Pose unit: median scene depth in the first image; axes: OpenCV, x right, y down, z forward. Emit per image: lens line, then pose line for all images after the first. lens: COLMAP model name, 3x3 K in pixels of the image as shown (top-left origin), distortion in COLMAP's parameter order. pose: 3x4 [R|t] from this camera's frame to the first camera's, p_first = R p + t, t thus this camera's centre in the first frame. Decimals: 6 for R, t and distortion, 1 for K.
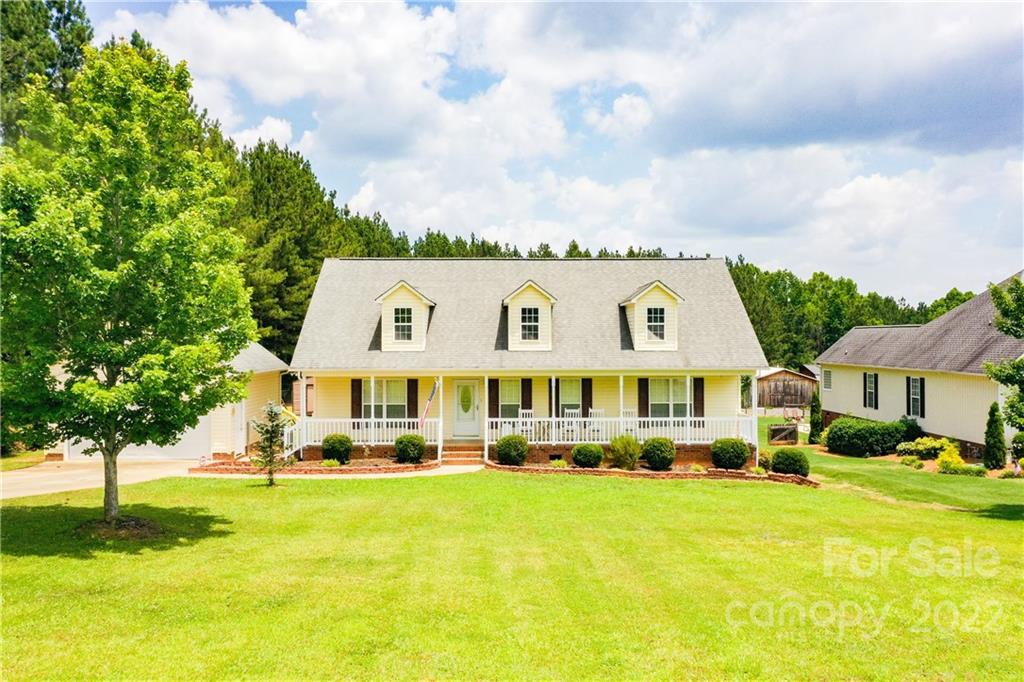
lens RADIAL K [[803.2, 0, 512.0], [0, 803.2, 341.0], [0, 0, 1]] dist [-0.015831, -0.003585]
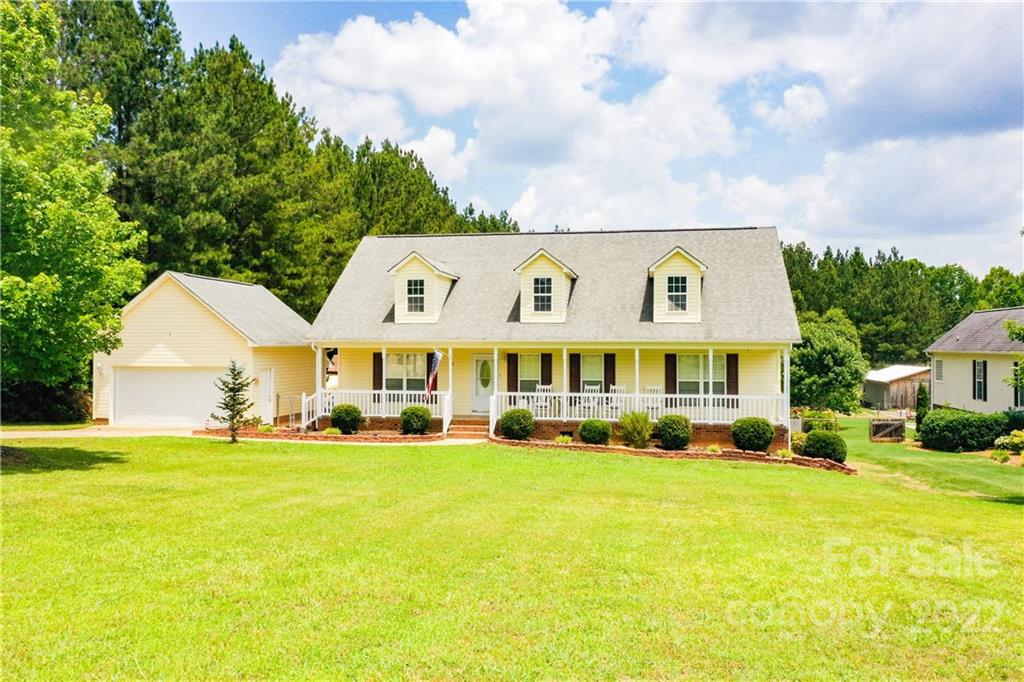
lens RADIAL K [[817.4, 0, 512.0], [0, 817.4, 341.0], [0, 0, 1]] dist [-0.007010, -0.002388]
pose [[0.981489, 0.003739, -0.191482, 0.171752], [-0.004868, 0.999973, -0.005425, 0.039117], [0.191456, 0.006256, 0.981481, 0.034386]]
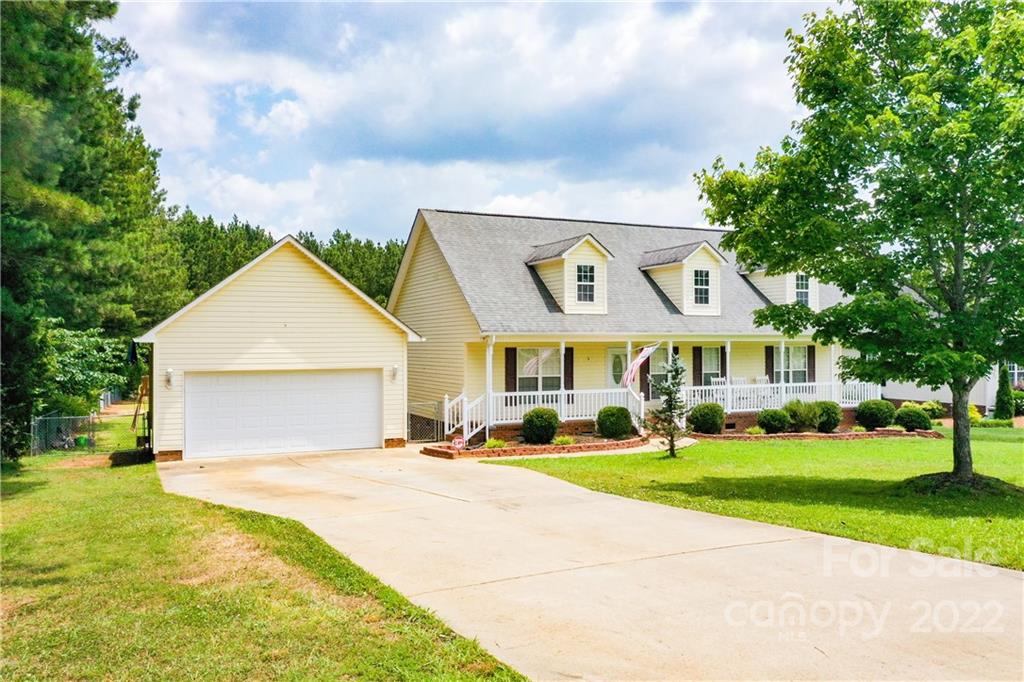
lens RADIAL K [[813.1, 0, 512.0], [0, 813.1, 341.0], [0, 0, 1]] dist [-0.116450, -0.000303]
pose [[0.917221, -0.000643, 0.398379, -0.559343], [0.004825, 0.999943, -0.009496, 0.050013], [-0.398350, 0.010632, 0.917172, 0.210470]]
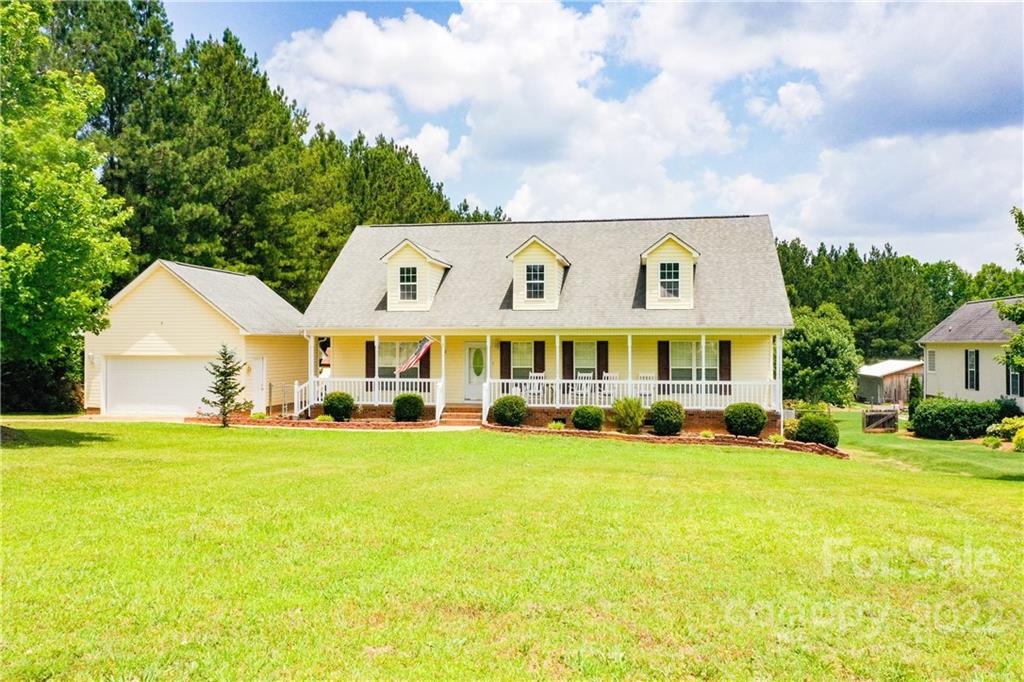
lens RADIAL K [[817.4, 0, 512.0], [0, 817.4, 341.0], [0, 0, 1]] dist [-0.007010, -0.002388]
pose [[0.982635, 0.001976, -0.185539, 0.174360], [-0.002650, 0.999991, -0.003387, 0.052298], [0.185531, 0.003820, 0.982631, 0.035757]]
